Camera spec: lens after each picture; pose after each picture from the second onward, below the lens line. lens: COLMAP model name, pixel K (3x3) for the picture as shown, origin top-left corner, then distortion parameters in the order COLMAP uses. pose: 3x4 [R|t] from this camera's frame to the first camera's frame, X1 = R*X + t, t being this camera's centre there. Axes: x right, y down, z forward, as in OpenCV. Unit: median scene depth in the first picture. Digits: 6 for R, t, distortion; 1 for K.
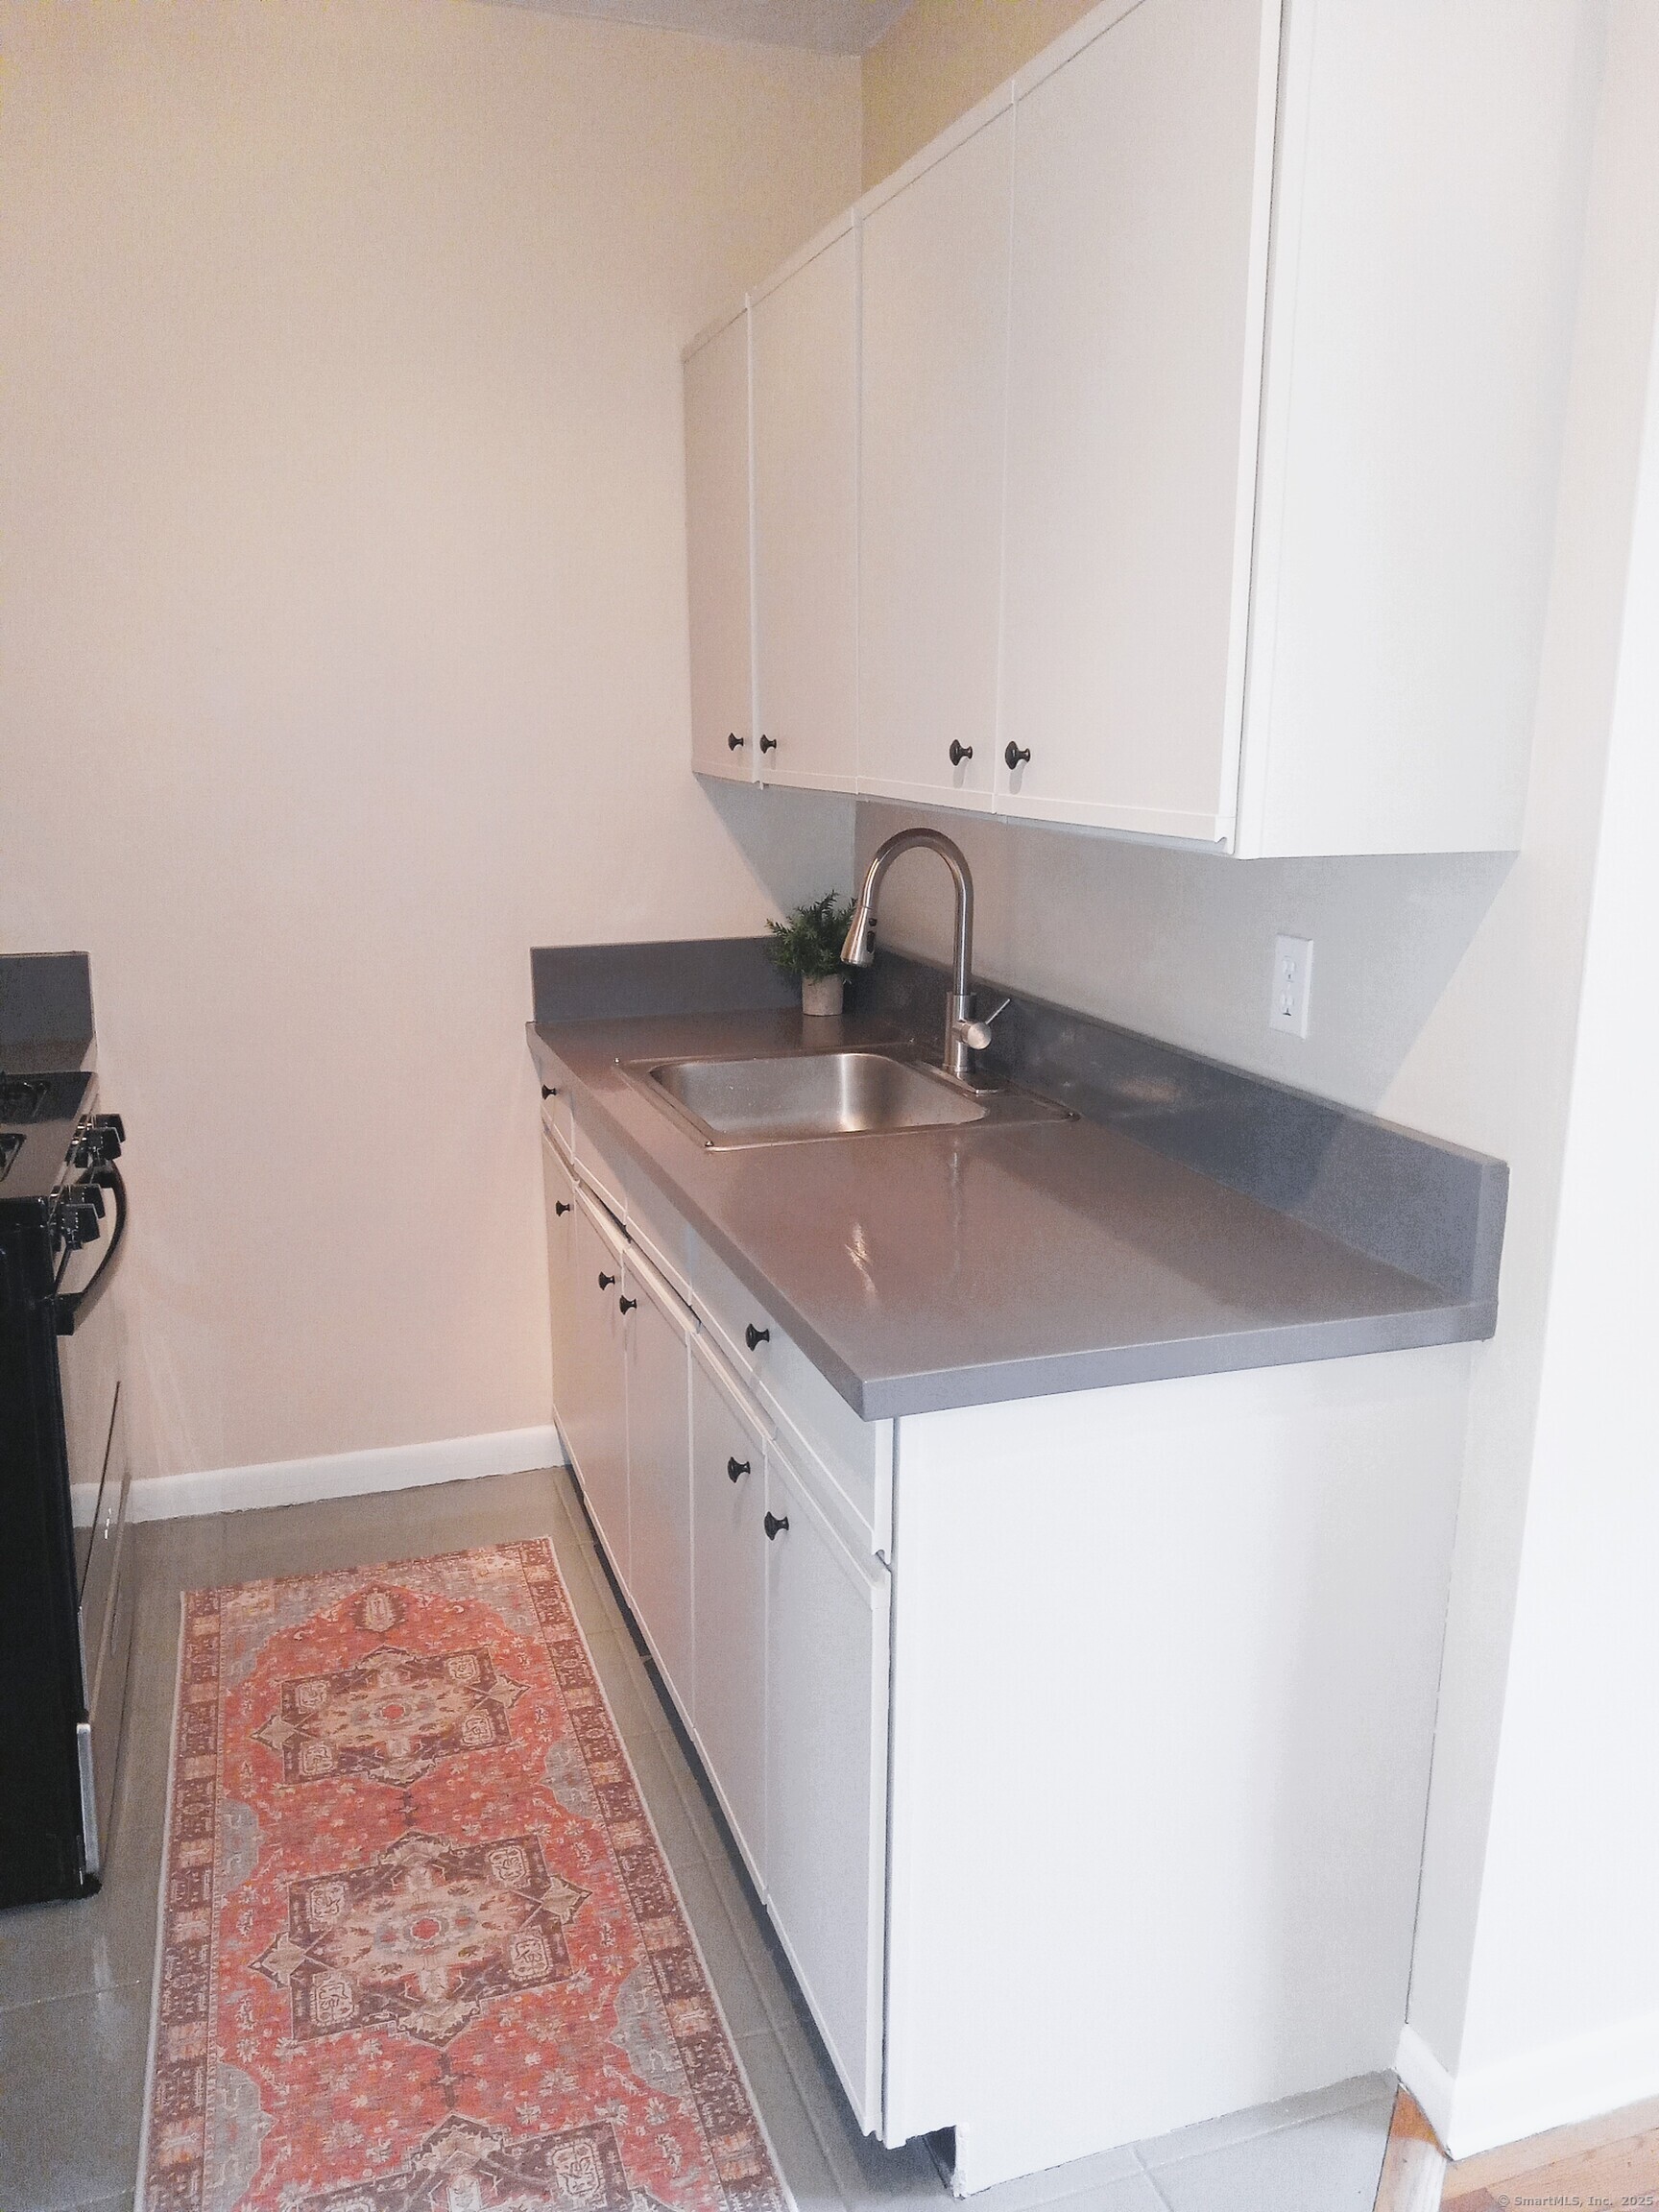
lens RADIAL K [[1640.2, 0, 829.0], [0, 1640.2, 1105.2], [0, 0, 1]] dist [0.002468, -0.012112]
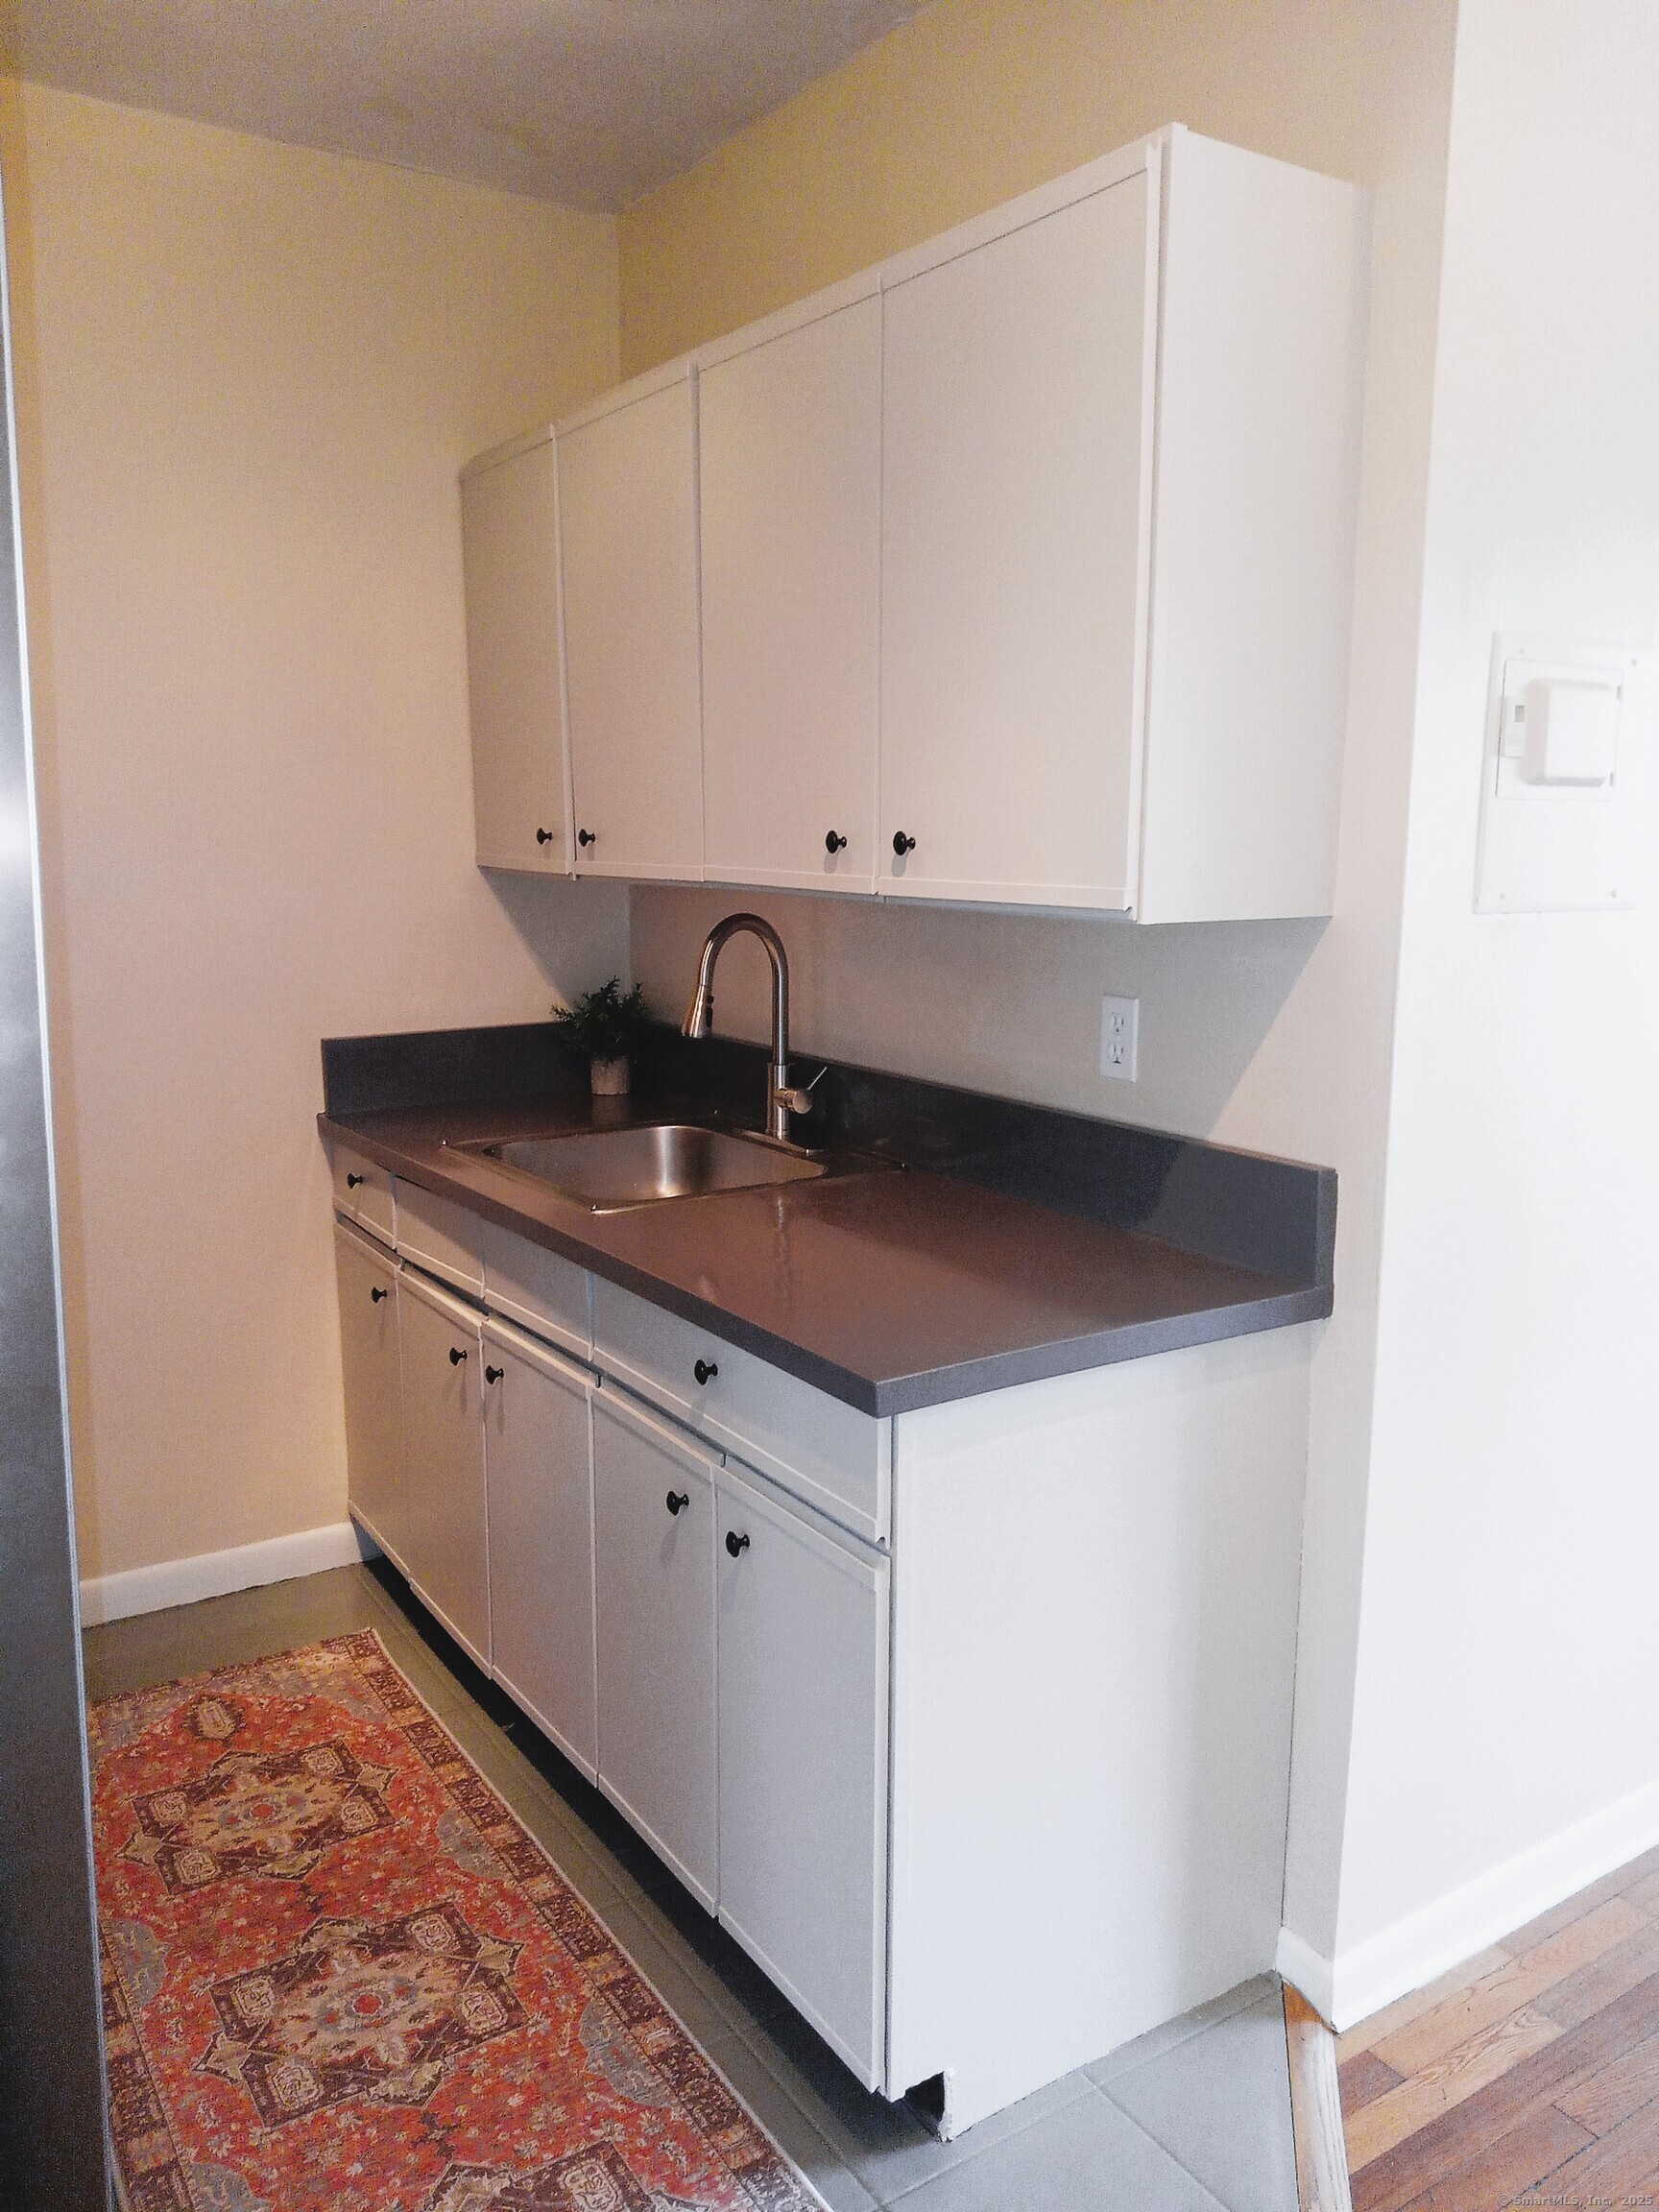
lens RADIAL K [[1640.2, 0, 829.7], [0, 1640.2, 1100.8], [0, 0, 1]] dist [0.002468, -0.012112]
pose [[0.969292, -0.041662, 0.242357, -0.189372], [0.056839, 0.996813, -0.055967, 0.023724], [-0.239253, 0.068023, 0.968572, -0.074419]]
